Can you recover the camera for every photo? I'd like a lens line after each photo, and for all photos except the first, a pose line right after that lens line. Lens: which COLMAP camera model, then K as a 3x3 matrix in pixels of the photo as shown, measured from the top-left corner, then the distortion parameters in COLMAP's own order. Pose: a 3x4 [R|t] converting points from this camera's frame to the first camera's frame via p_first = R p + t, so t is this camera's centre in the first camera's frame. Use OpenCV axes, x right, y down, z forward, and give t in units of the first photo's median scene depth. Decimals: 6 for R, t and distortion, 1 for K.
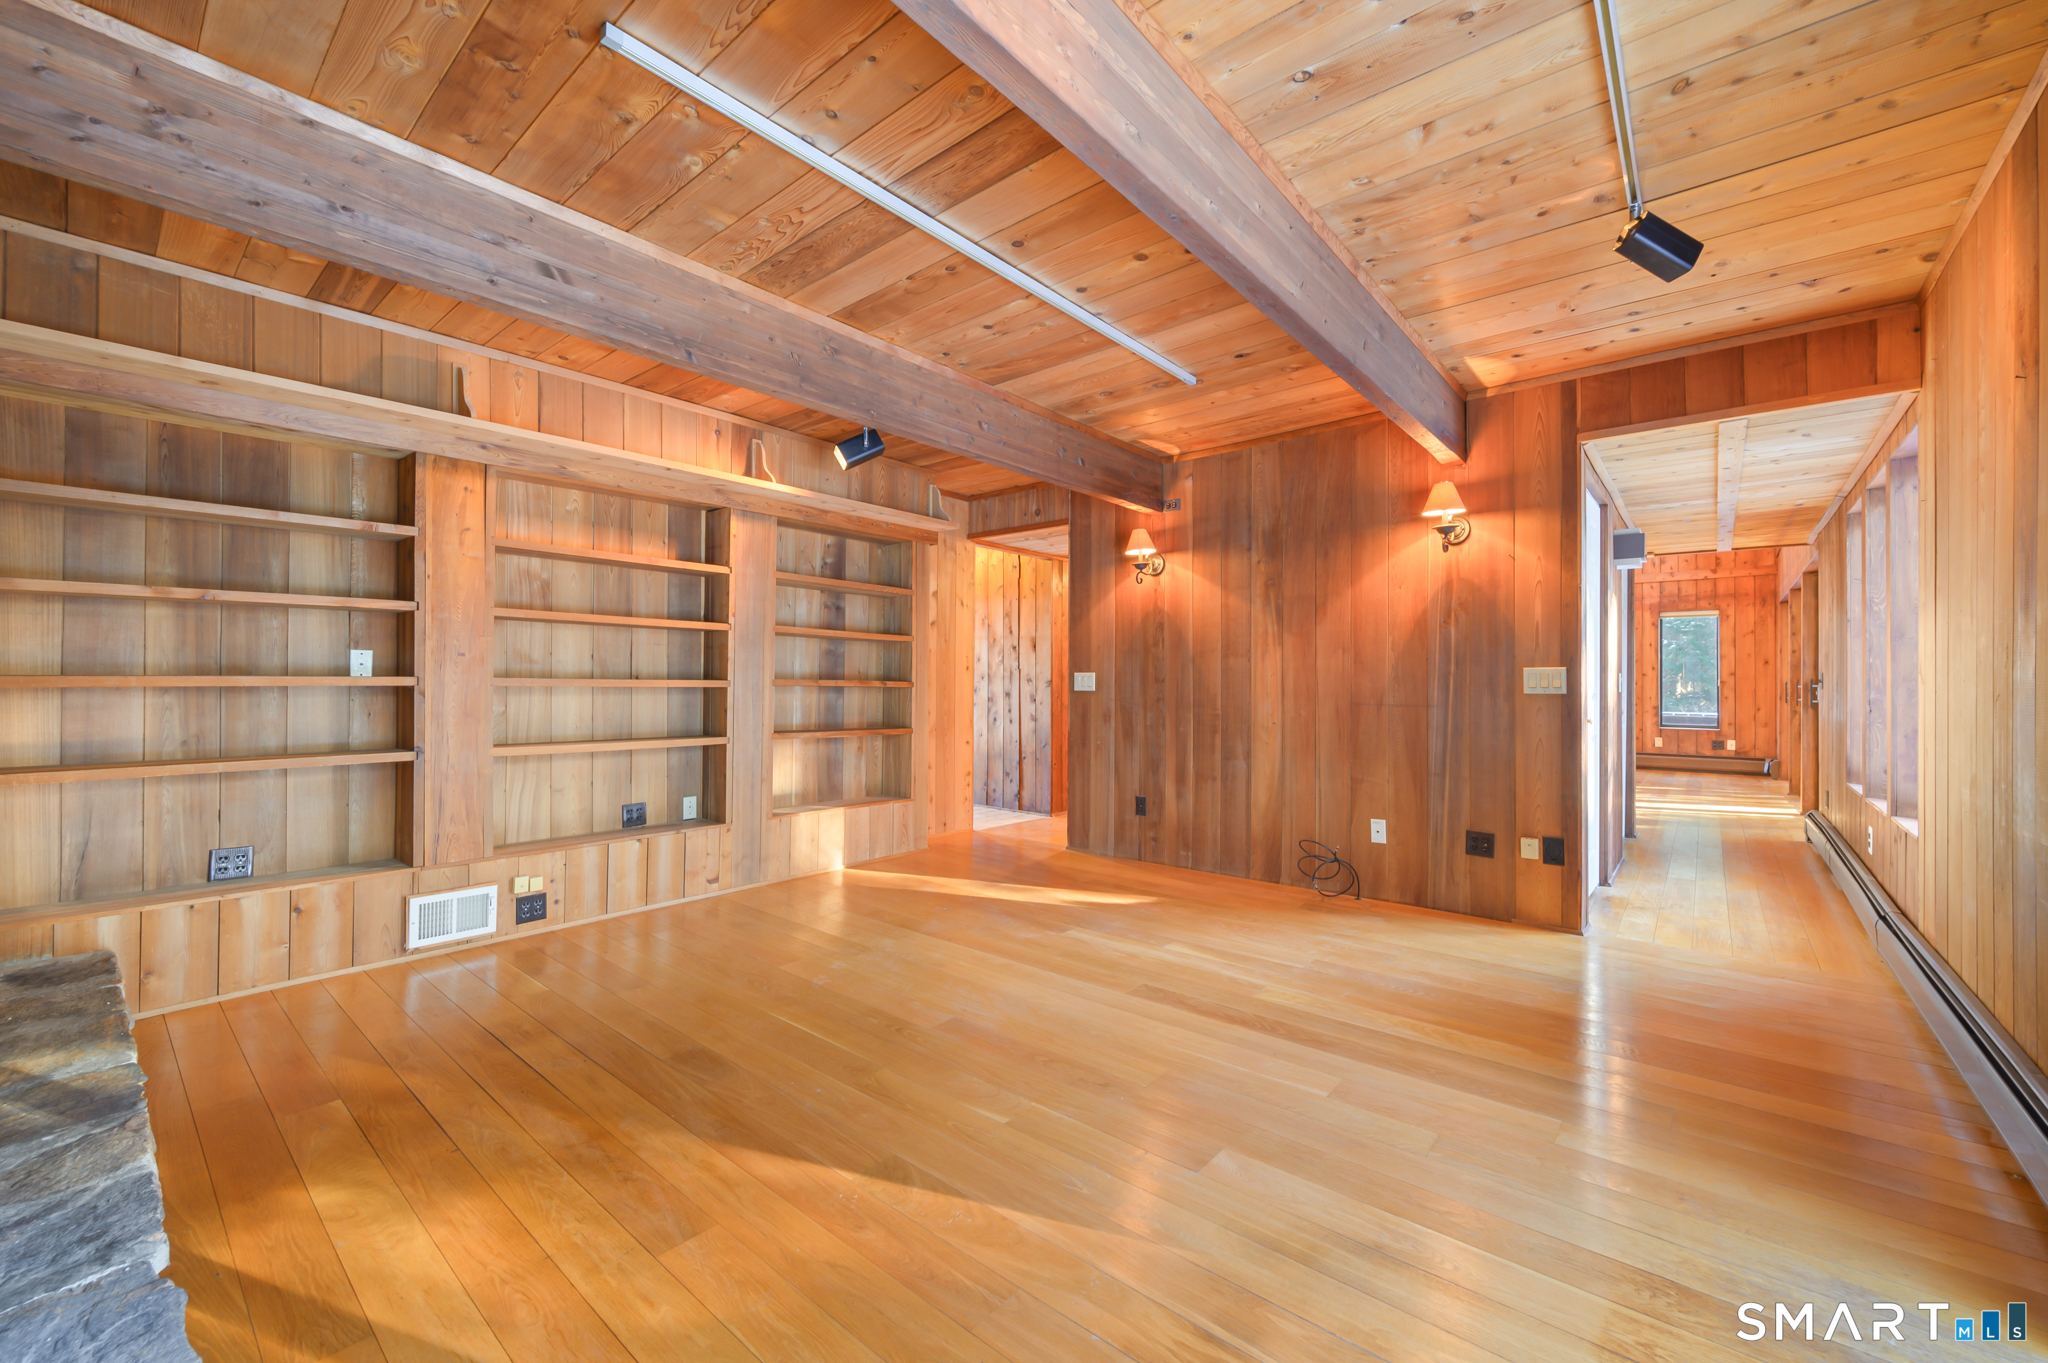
lens RADIAL K [[809.3, 0, 1033.6], [0, 809.3, 680.9], [0, 0, 1]] dist [-0.006305, 0.001231]
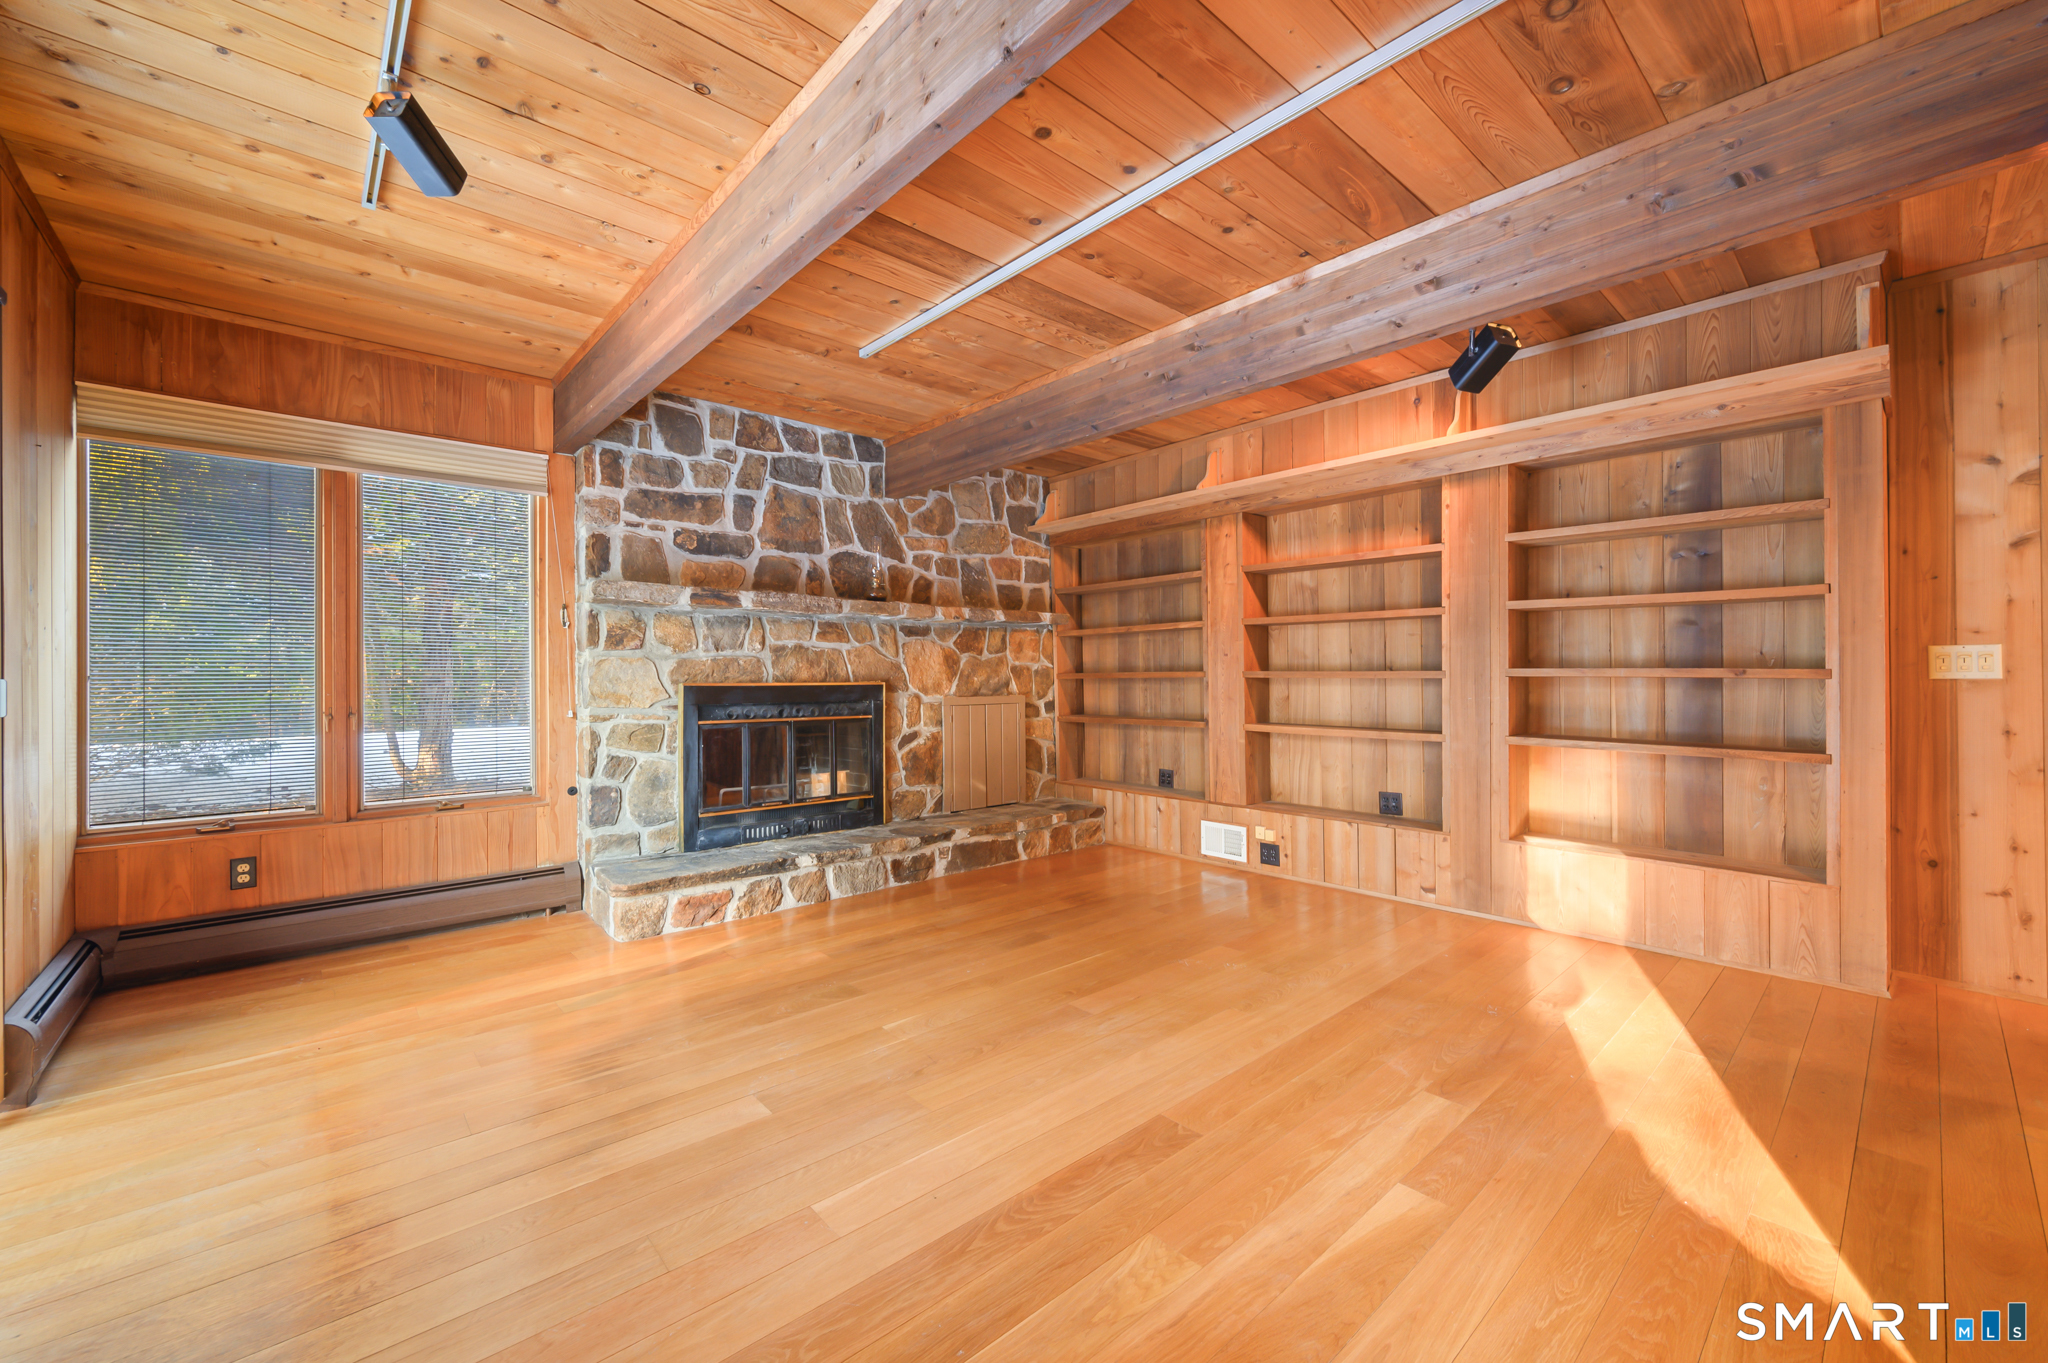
lens RADIAL K [[809.3, 0, 1035.1], [0, 809.3, 675.7], [0, 0, 1]] dist [-0.006305, 0.001231]
pose [[-0.134325, -0.002231, -0.990935, 0.631881], [0.007589, 0.999966, -0.003280, 0.004526], [0.990908, -0.007960, -0.134303, 0.757567]]
